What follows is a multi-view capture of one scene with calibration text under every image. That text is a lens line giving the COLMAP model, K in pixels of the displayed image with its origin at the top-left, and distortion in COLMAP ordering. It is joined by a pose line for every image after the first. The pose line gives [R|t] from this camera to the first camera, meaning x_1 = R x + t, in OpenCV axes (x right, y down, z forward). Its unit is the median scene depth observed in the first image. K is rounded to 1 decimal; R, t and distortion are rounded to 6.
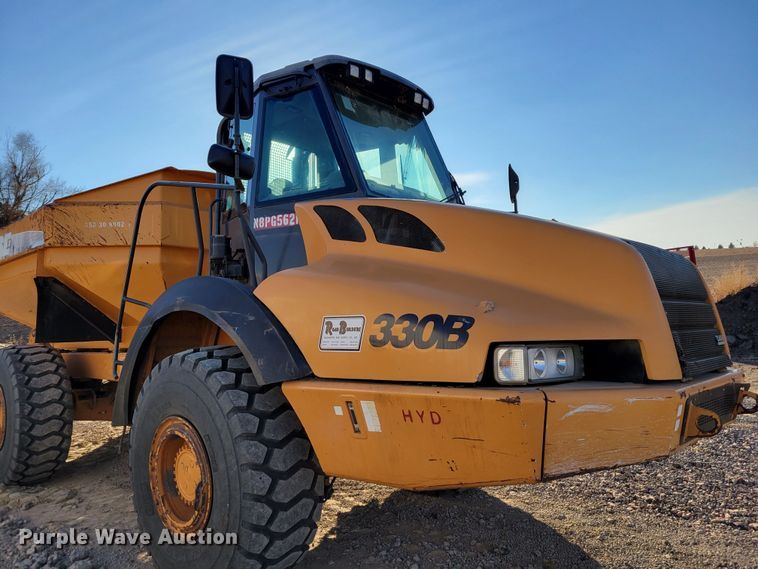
lens RADIAL K [[591.8, 0, 379.0], [0, 591.8, 284.5], [0, 0, 1]] dist [0.040040, -0.009524]
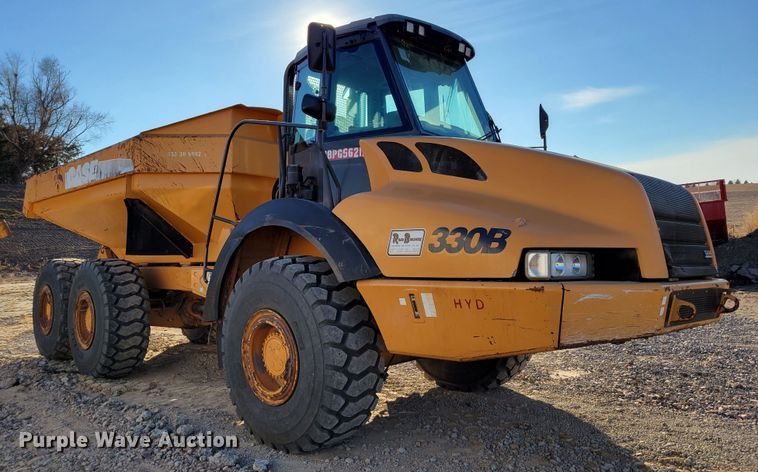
lens RADIAL K [[618.6, 0, 367.7], [0, 618.6, 237.7], [0, 0, 1]] dist [0.046815, -0.000427]
pose [[0.998707, 0.018053, -0.047533, -0.065833], [-0.016408, 0.999260, 0.034780, 0.020780], [0.048126, -0.033956, 0.998264, -0.285179]]
